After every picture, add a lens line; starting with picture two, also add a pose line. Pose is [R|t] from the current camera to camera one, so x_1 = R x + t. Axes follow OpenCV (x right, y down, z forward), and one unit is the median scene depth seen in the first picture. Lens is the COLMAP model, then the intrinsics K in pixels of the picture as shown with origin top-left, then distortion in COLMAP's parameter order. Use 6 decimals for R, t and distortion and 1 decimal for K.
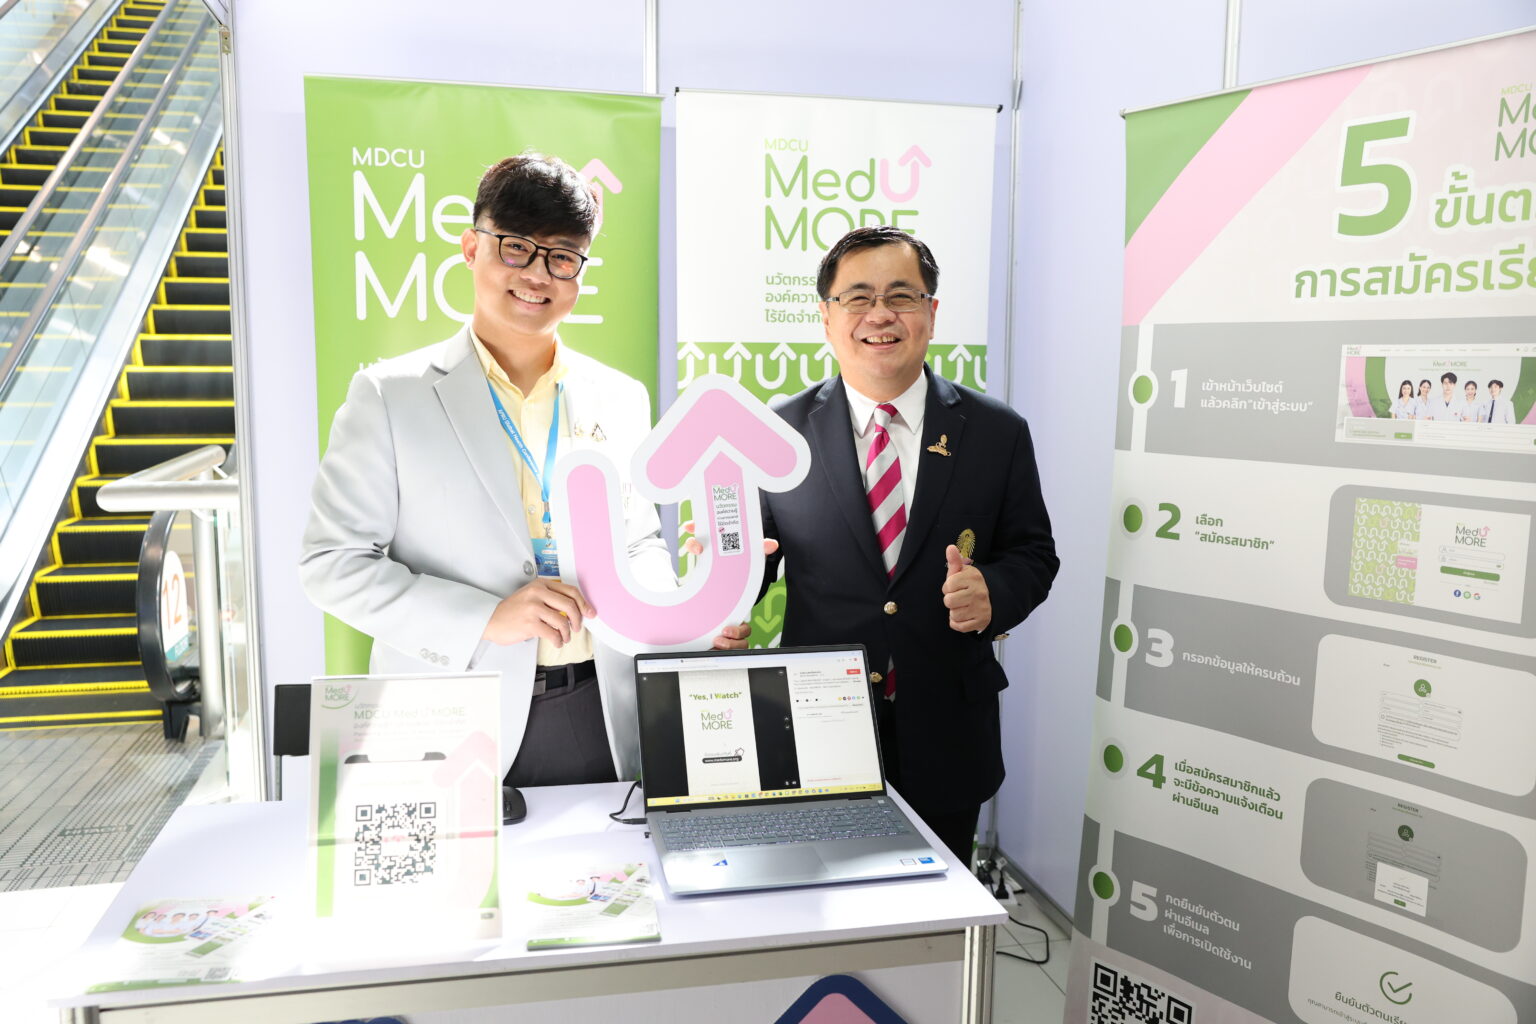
lens RADIAL K [[1292.6, 0, 770.0], [0, 1292.6, 510.6], [0, 0, 1]] dist [-0.037176, 0.009967]
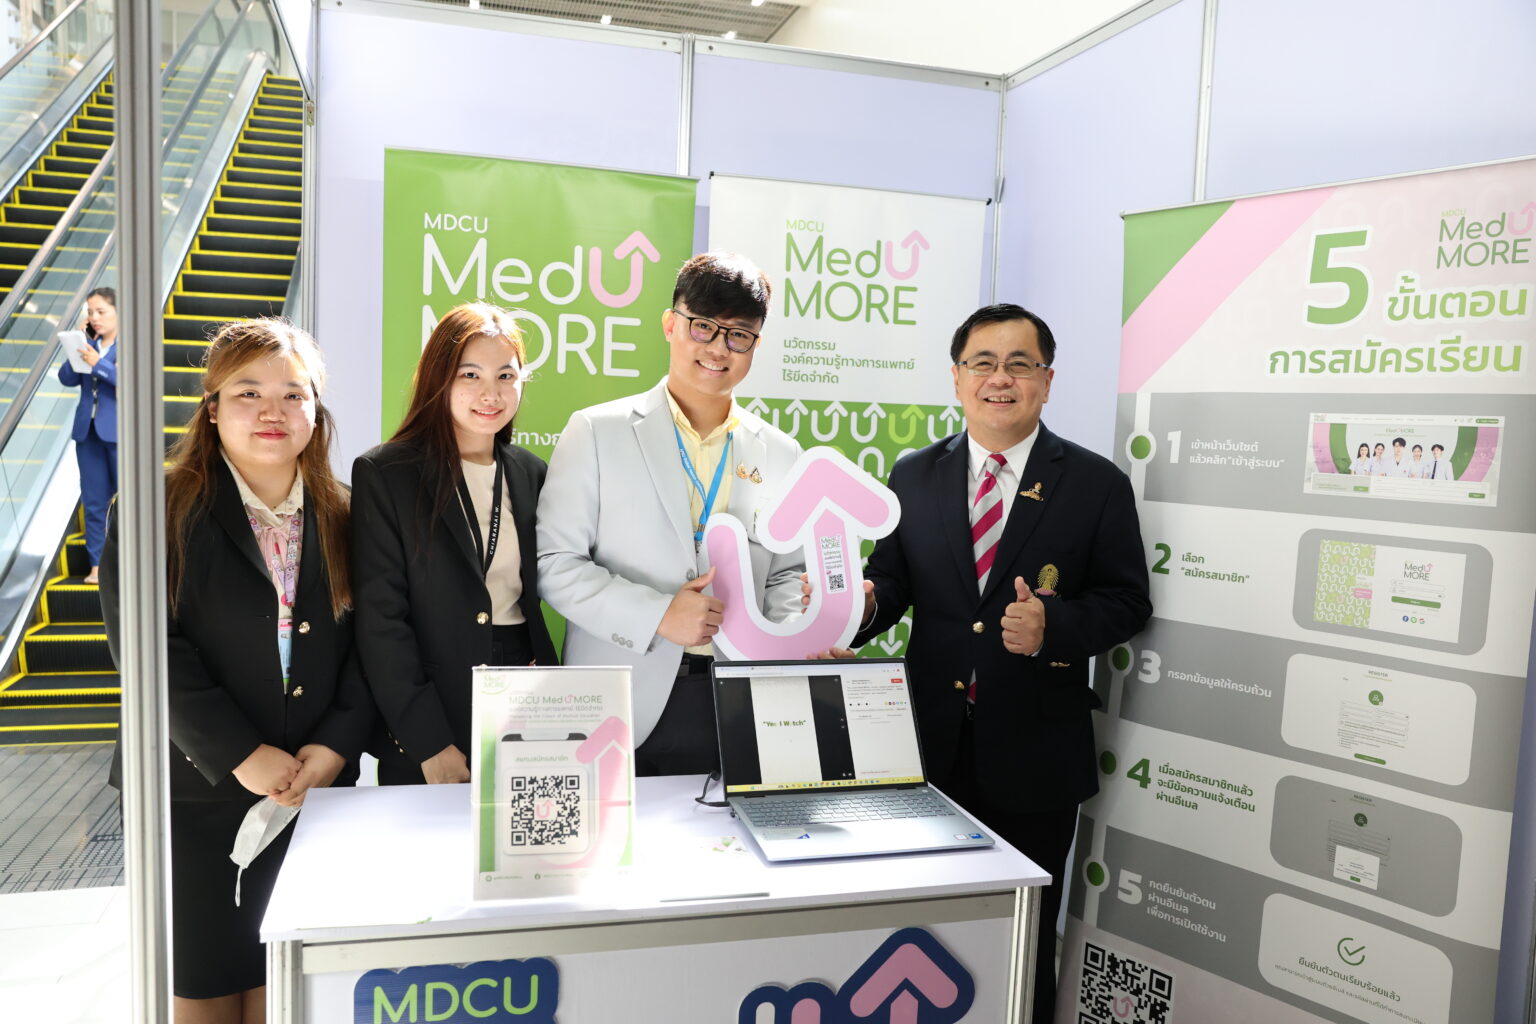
lens RADIAL K [[1244.7, 0, 767.1], [0, 1244.7, 509.0], [0, 0, 1]] dist [-0.035061, -0.005358]
pose [[0.997566, 0.025245, 0.064993, -0.135745], [-0.022331, 0.998729, -0.045177, 0.024616], [-0.066050, 0.043616, 0.996863, -0.122705]]
